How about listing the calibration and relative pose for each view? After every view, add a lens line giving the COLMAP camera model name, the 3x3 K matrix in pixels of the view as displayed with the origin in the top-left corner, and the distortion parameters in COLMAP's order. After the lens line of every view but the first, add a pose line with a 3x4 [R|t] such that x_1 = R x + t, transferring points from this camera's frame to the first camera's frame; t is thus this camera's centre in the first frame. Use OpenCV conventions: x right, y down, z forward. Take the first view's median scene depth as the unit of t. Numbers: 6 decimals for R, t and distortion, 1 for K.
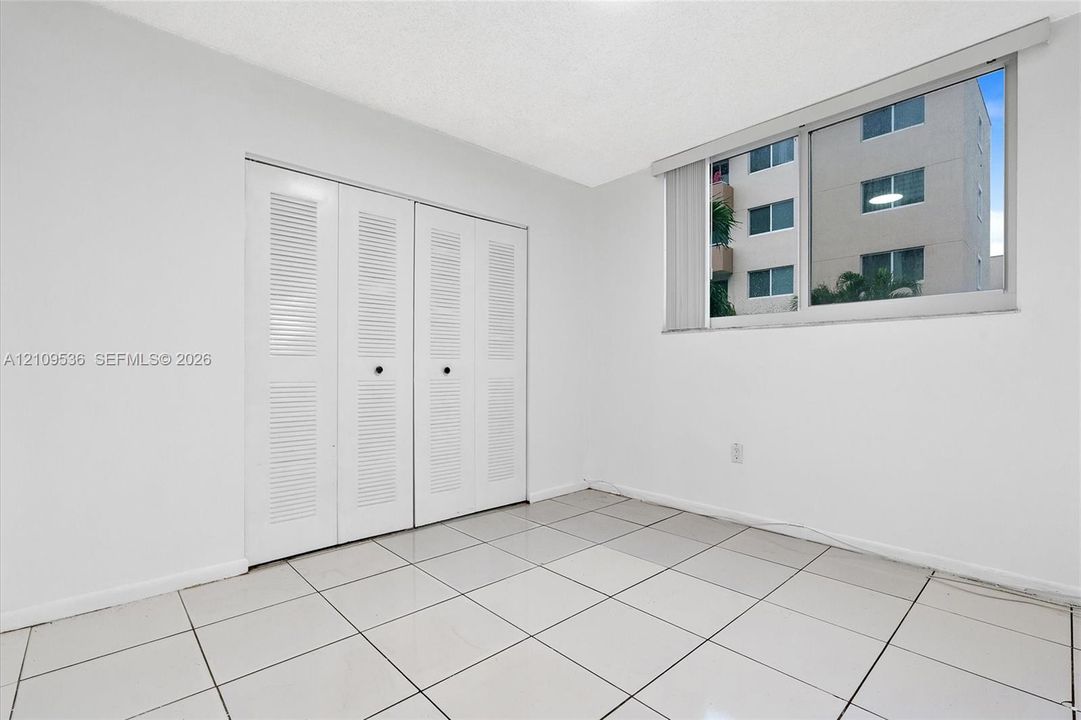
lens RADIAL K [[491.7, 0, 547.7], [0, 491.7, 368.2], [0, 0, 1]] dist [-0.003735, -0.000083]
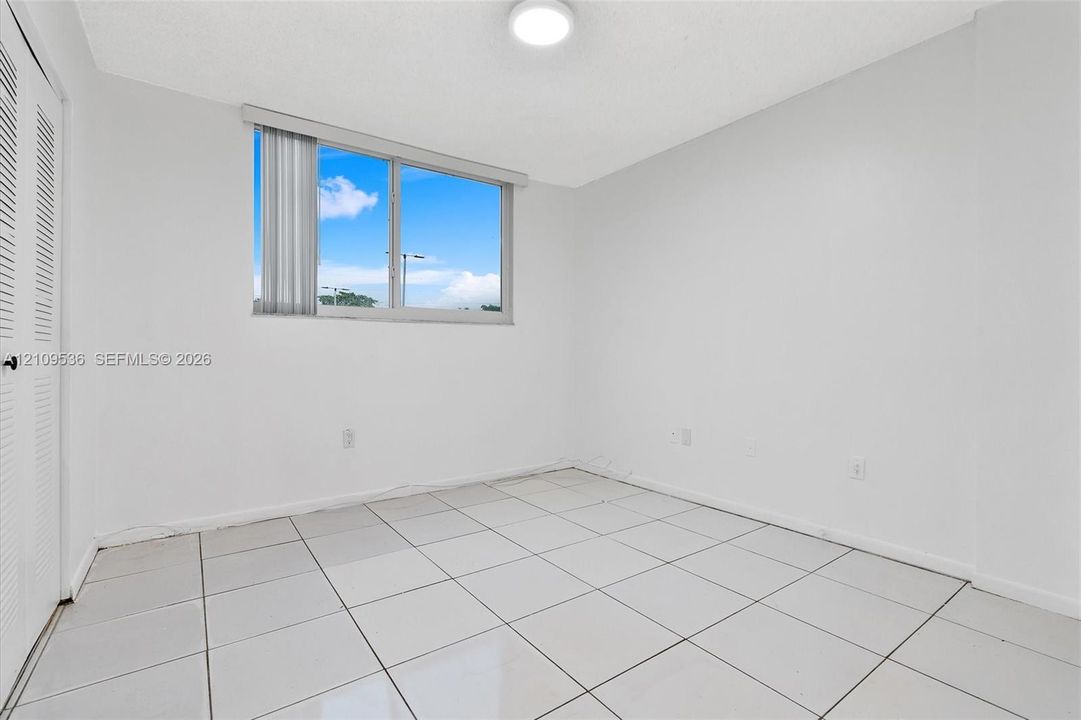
lens RADIAL K [[491.7, 0, 538.5], [0, 491.7, 355.9], [0, 0, 1]] dist [-0.003735, -0.000083]
pose [[0.128654, 0.000588, 0.991689, -0.689735], [0.003340, 0.999994, -0.001026, 0.000661], [-0.991684, 0.003444, 0.128651, 0.543161]]
